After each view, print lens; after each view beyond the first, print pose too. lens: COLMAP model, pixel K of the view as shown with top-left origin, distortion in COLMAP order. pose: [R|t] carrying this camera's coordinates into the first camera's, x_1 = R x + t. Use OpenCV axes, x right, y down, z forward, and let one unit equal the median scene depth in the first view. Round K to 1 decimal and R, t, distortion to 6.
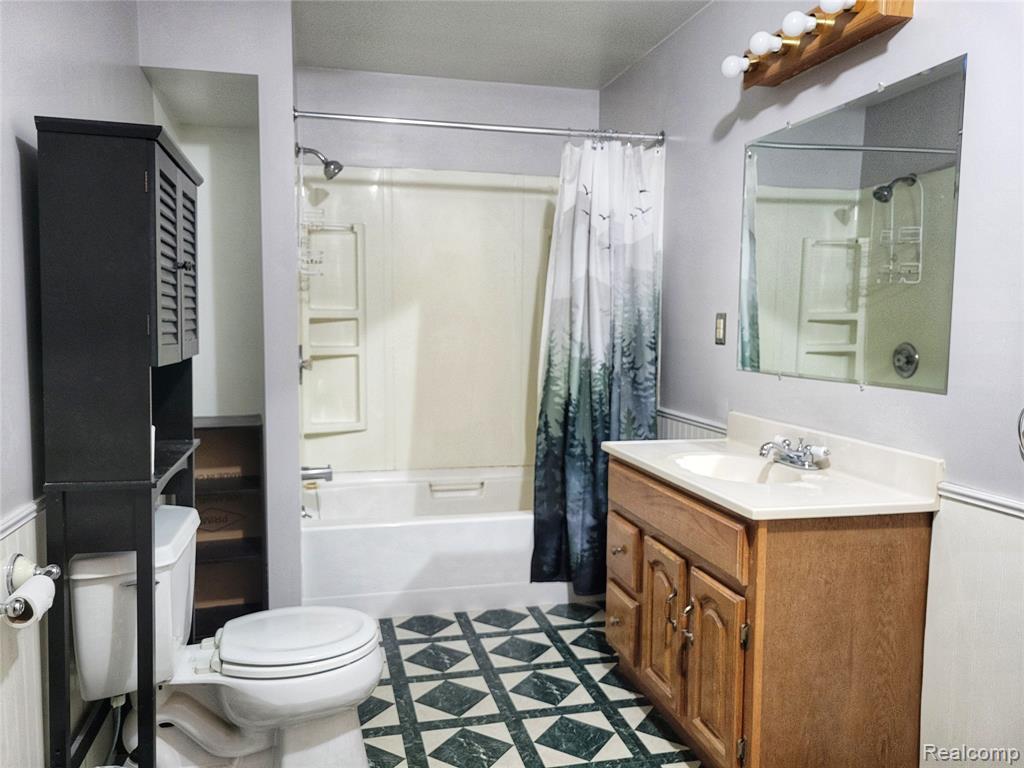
lens RADIAL K [[770.4, 0, 505.1], [0, 770.4, 381.2], [0, 0, 1]] dist [0.051121, -0.020916]
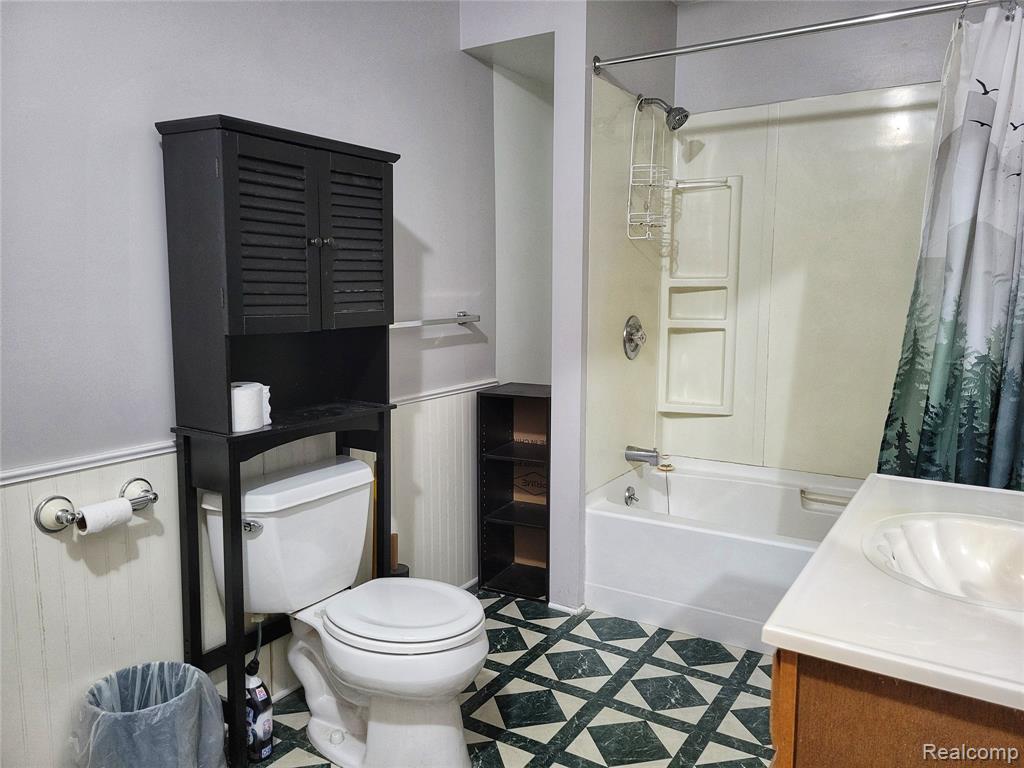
lens RADIAL K [[770.4, 0, 508.7], [0, 770.4, 386.7], [0, 0, 1]] dist [0.051121, -0.020916]
pose [[0.706552, 0.089350, -0.701998, 0.303007], [-0.053888, 0.995910, 0.072521, -0.022669], [0.705606, -0.013411, 0.708477, 0.241766]]
